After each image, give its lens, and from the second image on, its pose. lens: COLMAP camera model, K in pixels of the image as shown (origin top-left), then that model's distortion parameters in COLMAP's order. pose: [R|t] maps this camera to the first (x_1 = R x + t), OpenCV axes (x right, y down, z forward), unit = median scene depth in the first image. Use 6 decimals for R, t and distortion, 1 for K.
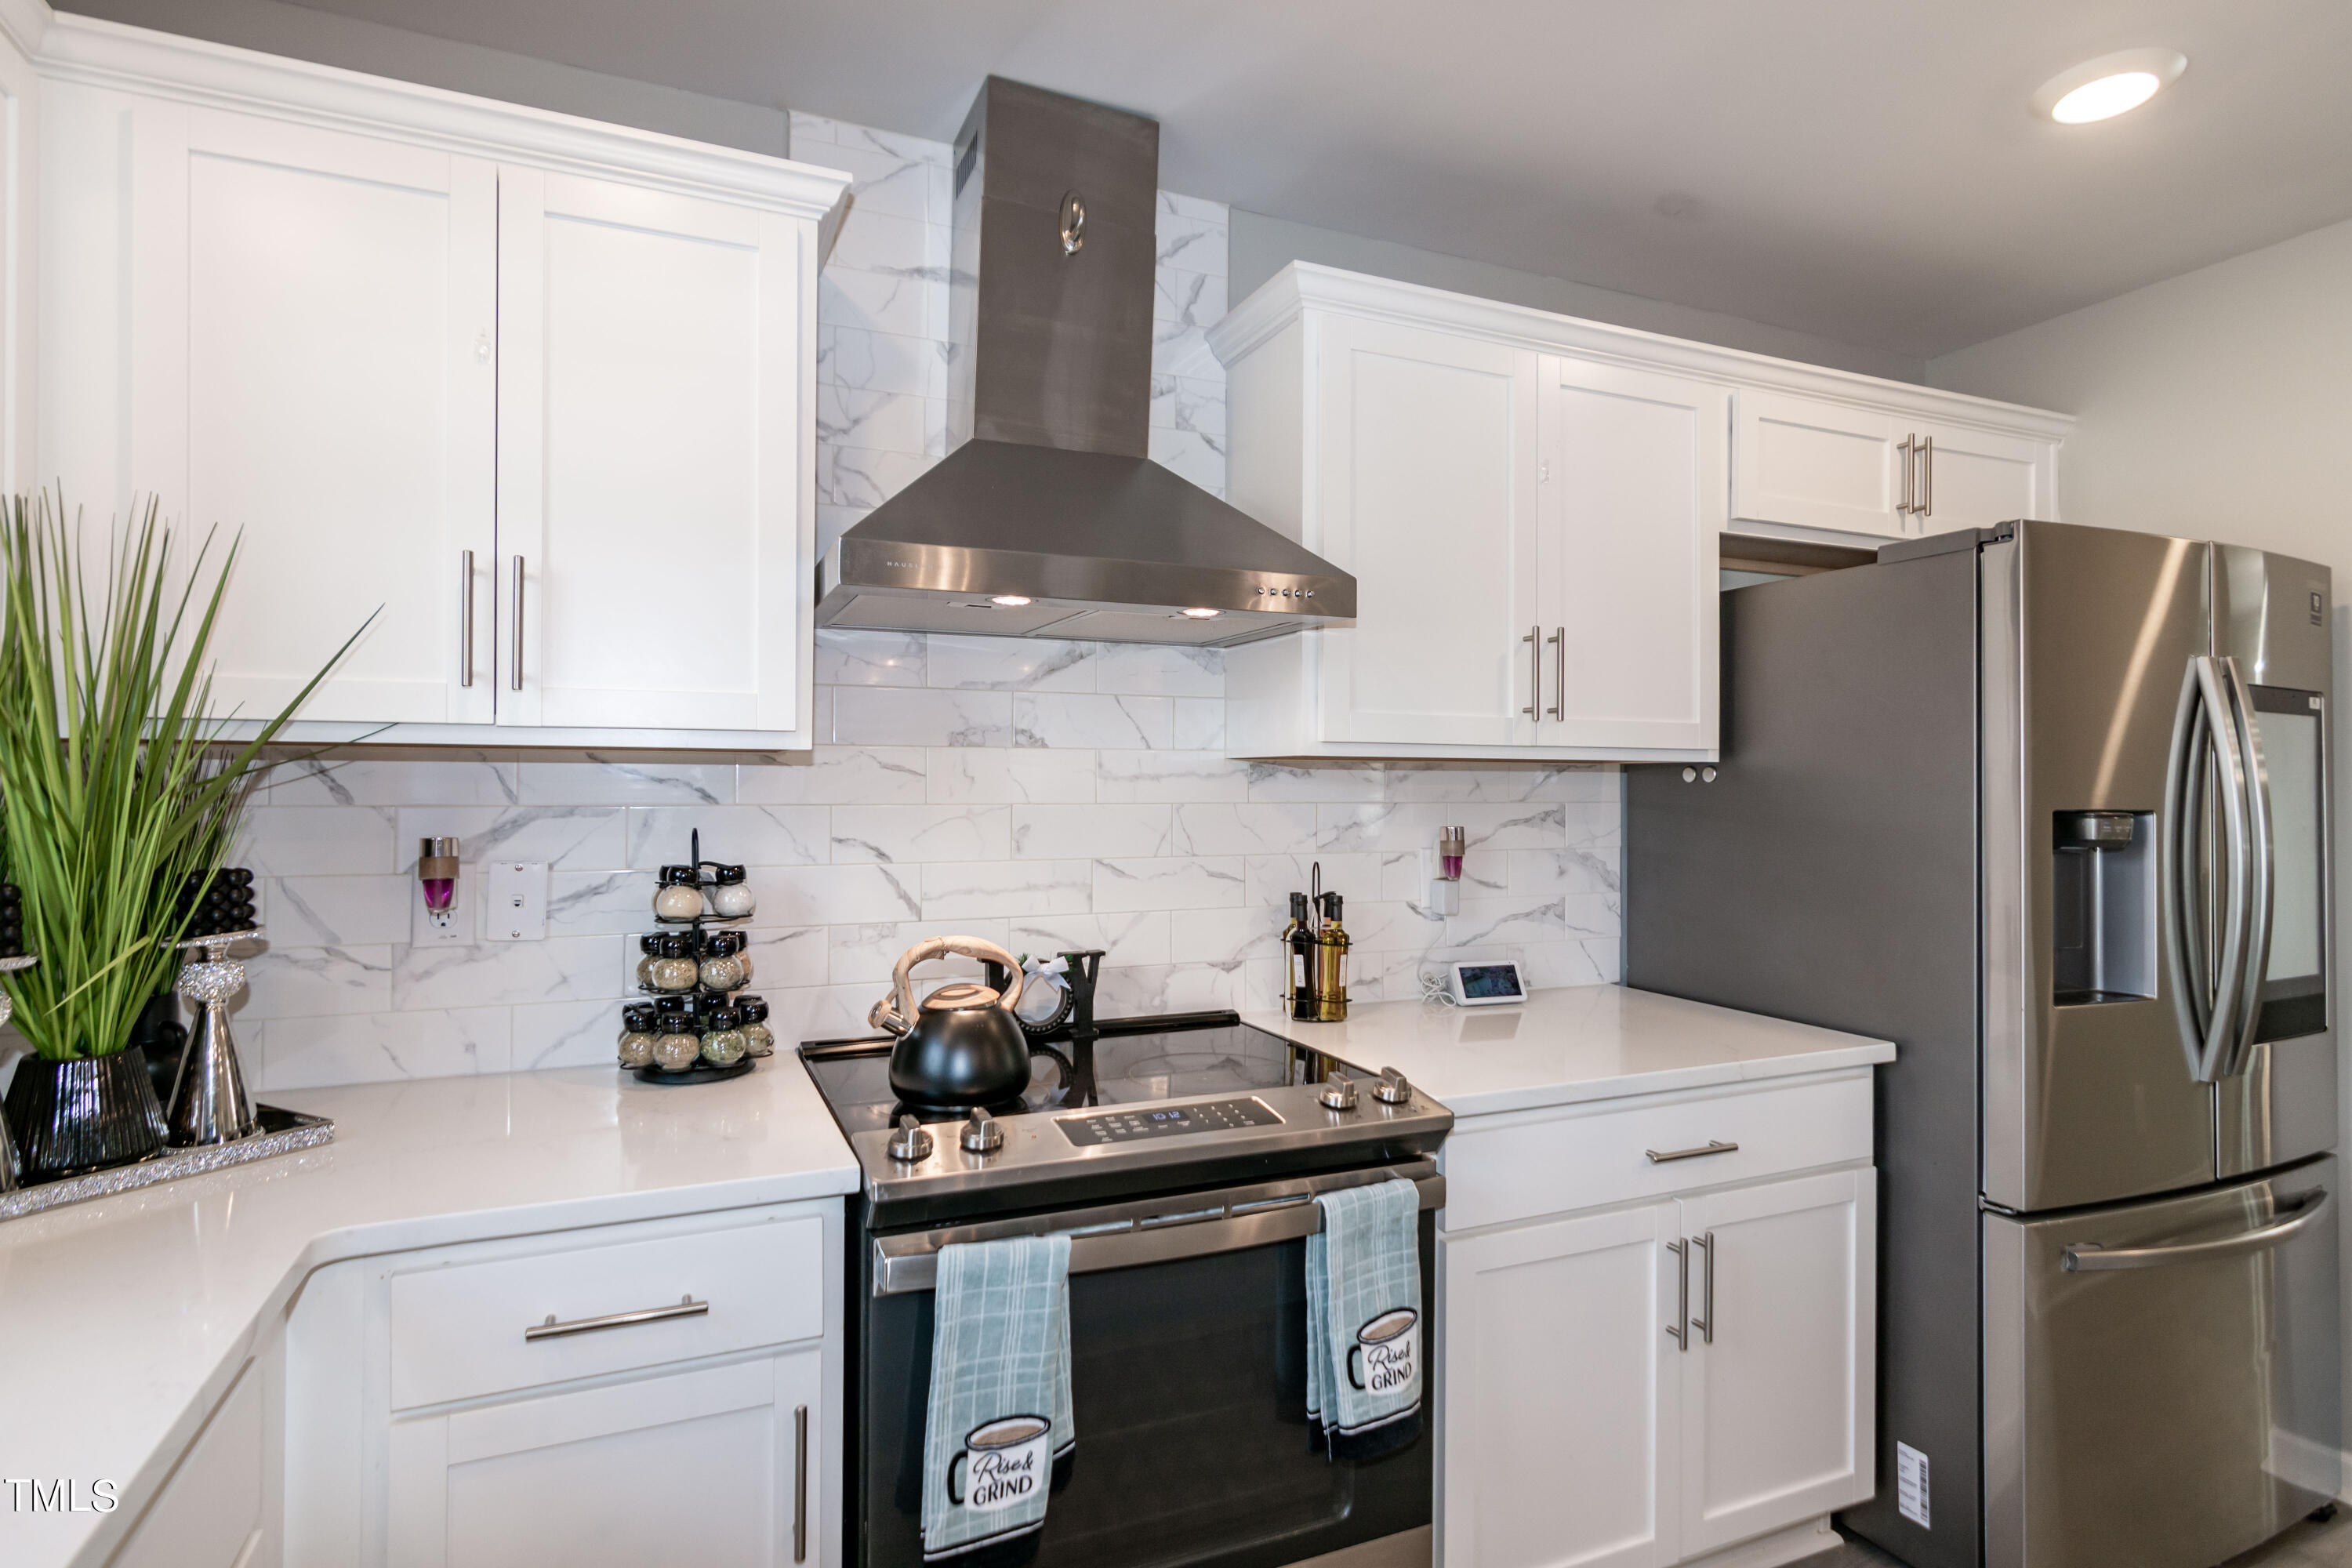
lens RADIAL K [[1153.0, 0, 1176.0], [0, 1153.0, 784.0], [0, 0, 1]] dist [-0.001725, 0.004468]
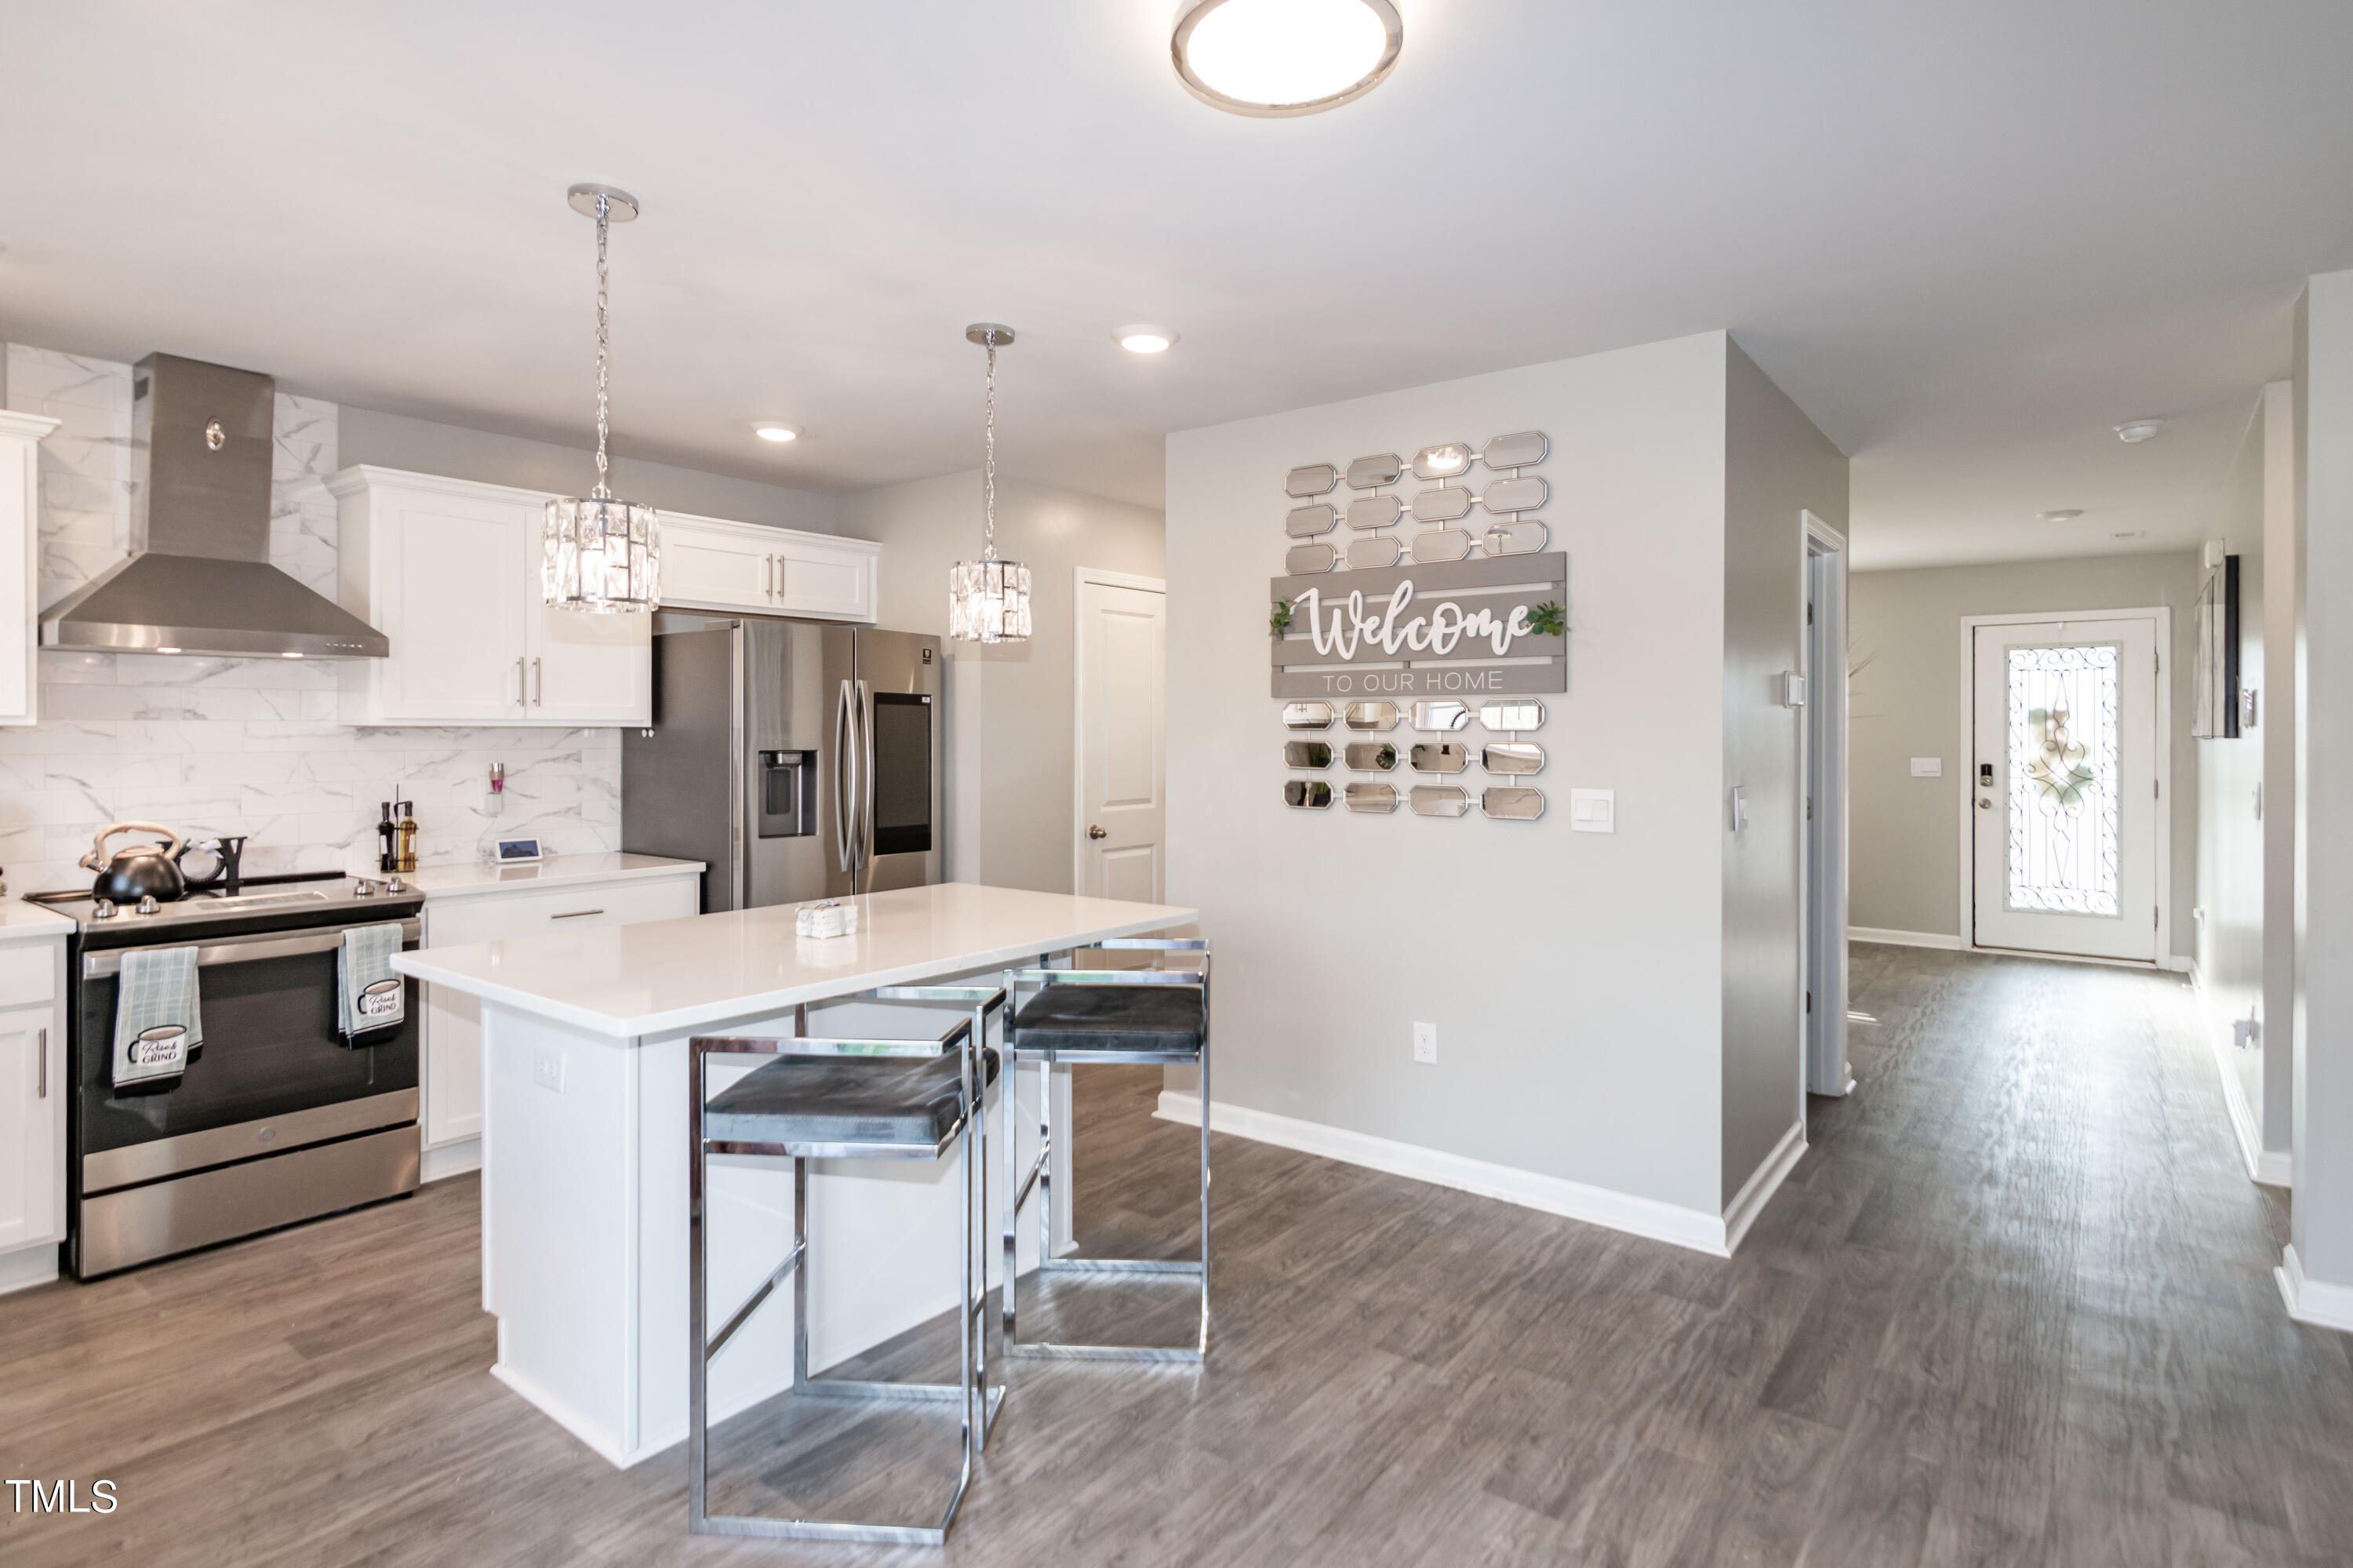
lens RADIAL K [[1224.9, 0, 1136.9], [0, 1224.9, 739.2], [0, 0, 1]] dist [0.000553, 0.001073]
pose [[0.891146, -0.006294, 0.453673, 0.310725], [0.002623, 0.999959, 0.008720, -0.016440], [-0.453709, -0.006581, 0.891126, -1.322616]]
